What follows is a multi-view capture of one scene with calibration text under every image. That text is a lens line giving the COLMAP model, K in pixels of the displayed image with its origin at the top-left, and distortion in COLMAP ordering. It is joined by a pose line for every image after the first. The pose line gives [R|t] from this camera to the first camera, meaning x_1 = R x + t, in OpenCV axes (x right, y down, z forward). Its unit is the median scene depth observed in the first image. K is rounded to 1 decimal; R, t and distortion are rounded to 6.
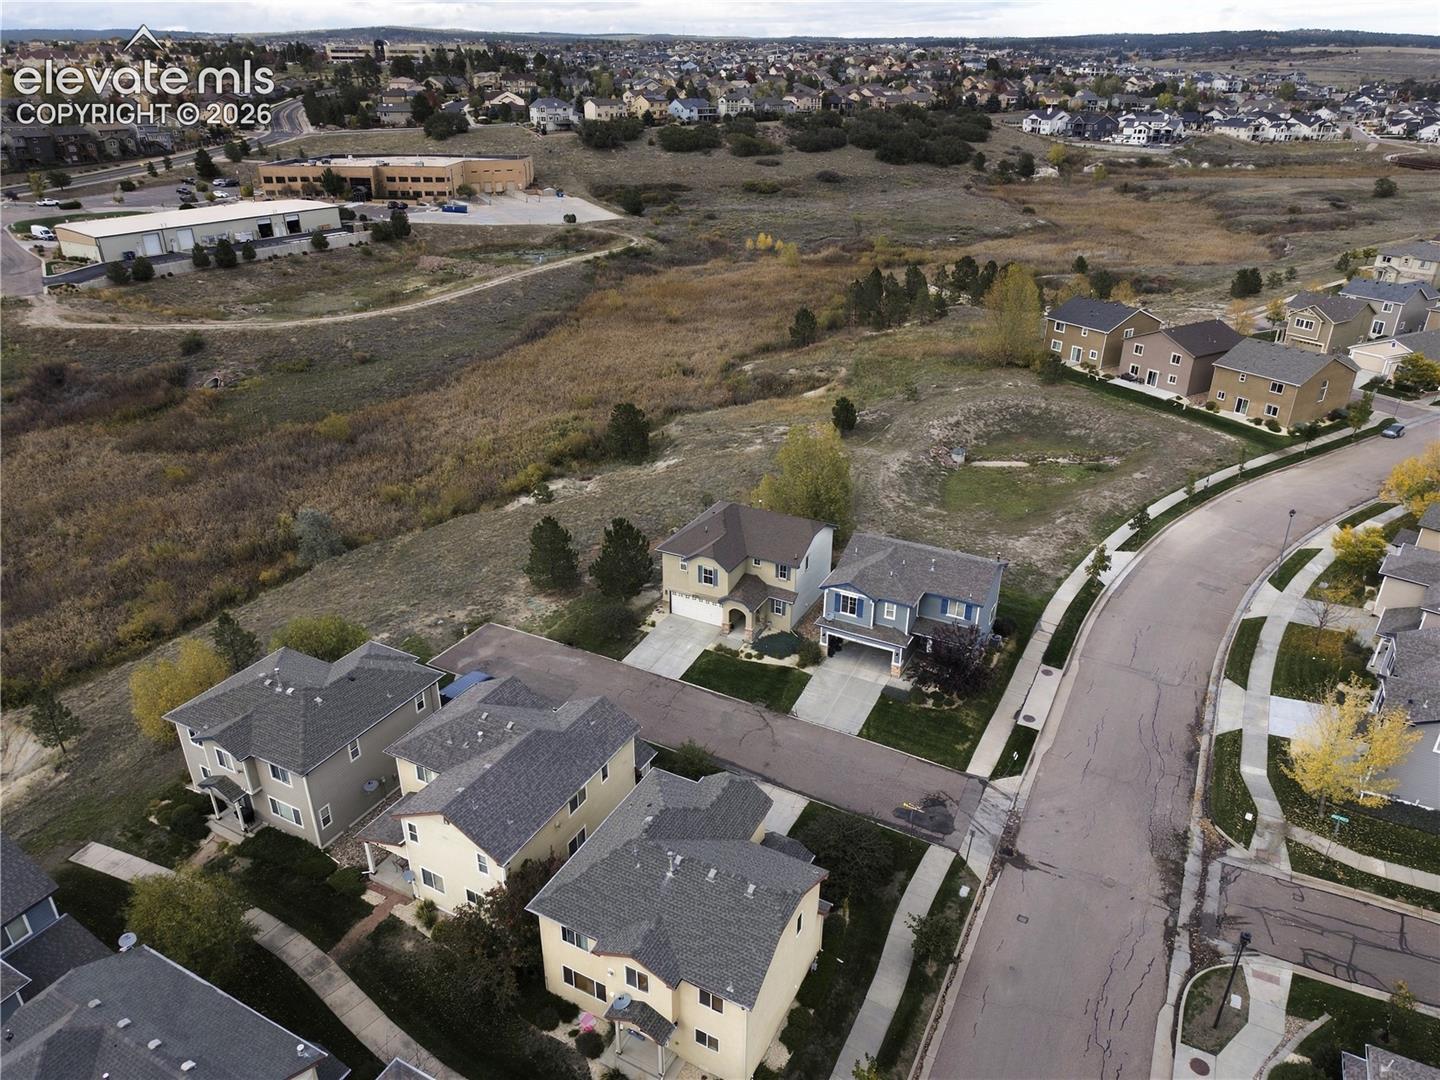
lens RADIAL K [[969.1, 0, 723.8], [0, 969.1, 545.4], [0, 0, 1]] dist [0.027854, -0.024679]
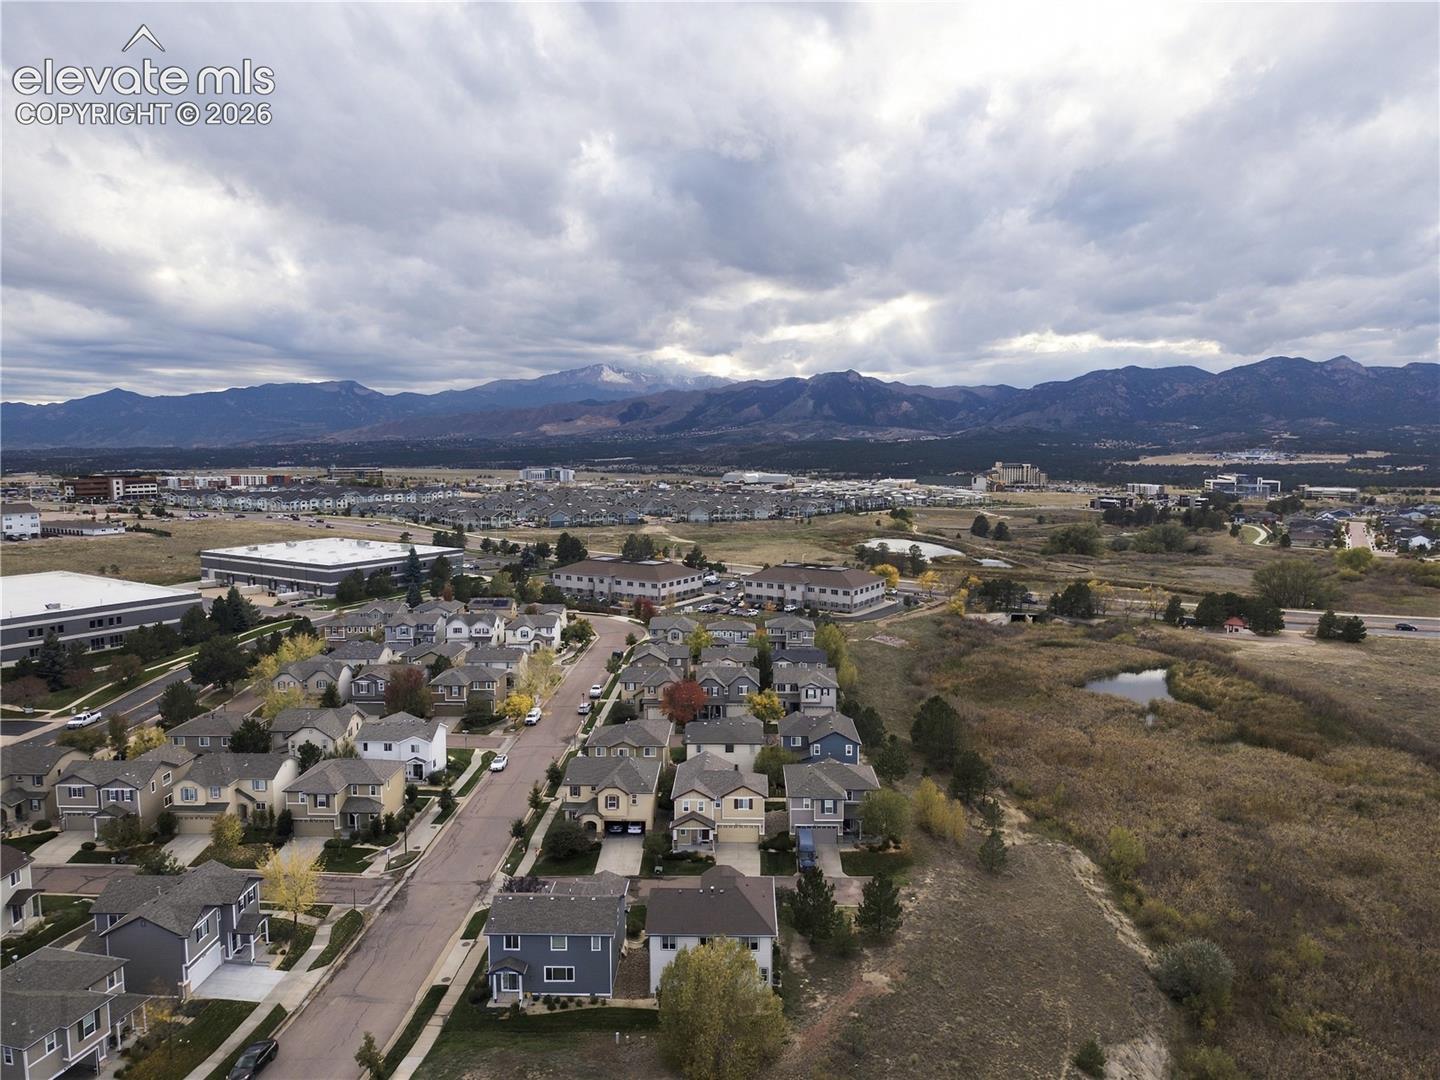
lens RADIAL K [[969.1, 0, 725.3], [0, 969.1, 536.1], [0, 0, 1]] dist [0.027854, -0.024679]
pose [[-0.894112, 0.037837, -0.446243, 0.509107], [-0.201343, 0.856084, 0.476005, -0.925976], [0.400032, 0.515450, -0.757816, 1.665378]]
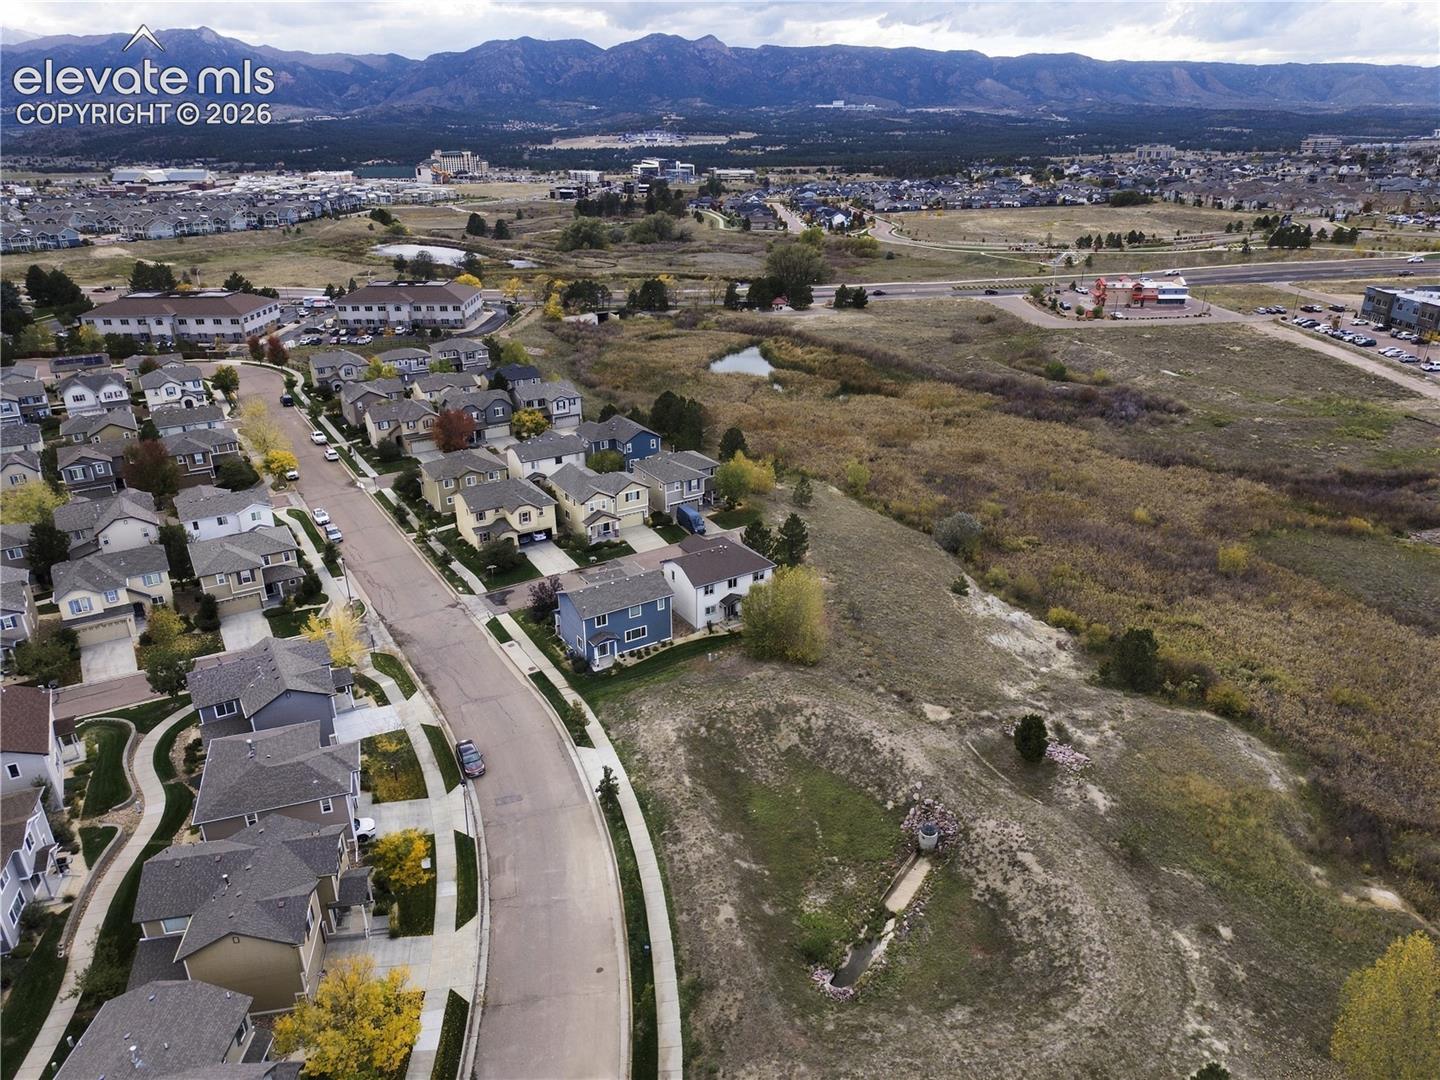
lens RADIAL K [[969.1, 0, 733.2], [0, 969.1, 536.7], [0, 0, 1]] dist [0.027854, -0.024679]
pose [[-0.501793, 0.336010, -0.797058, 1.195854], [-0.379849, 0.742265, 0.552048, -0.874982], [0.777122, 0.579775, -0.244830, 1.386671]]
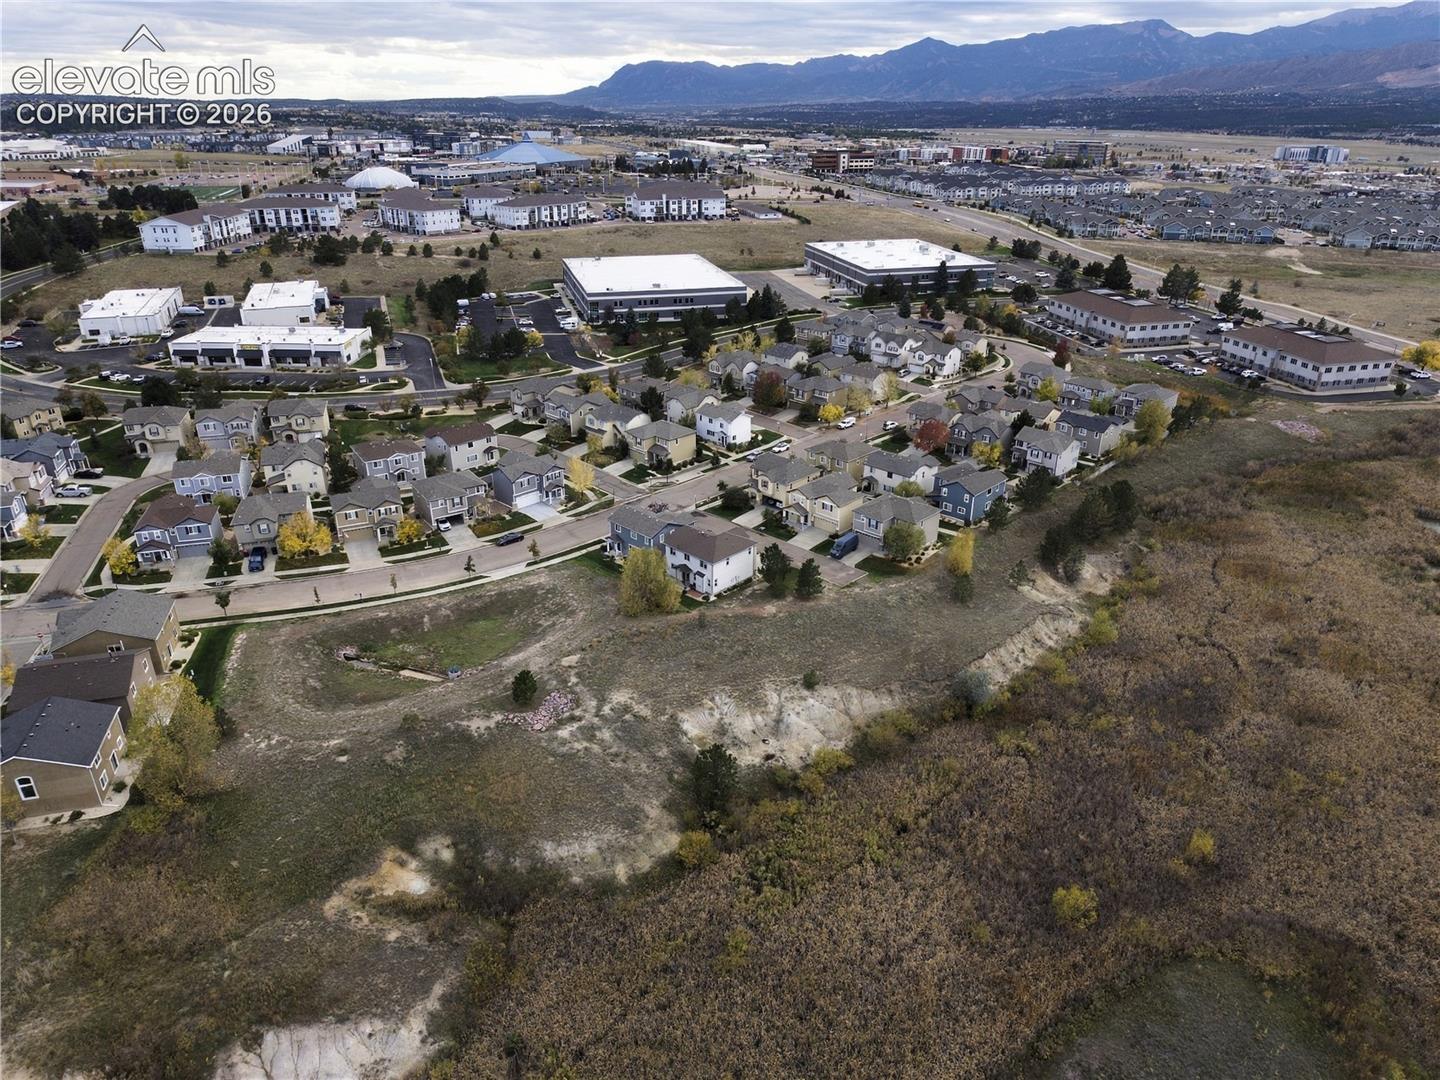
lens RADIAL K [[969.1, 0, 722.8], [0, 969.1, 538.7], [0, 0, 1]] dist [0.027854, -0.024679]
pose [[-0.961555, -0.125890, 0.244056, -0.484386], [0.109591, 0.638977, 0.761379, -1.544540], [-0.251796, 0.758855, -0.600615, 2.211094]]
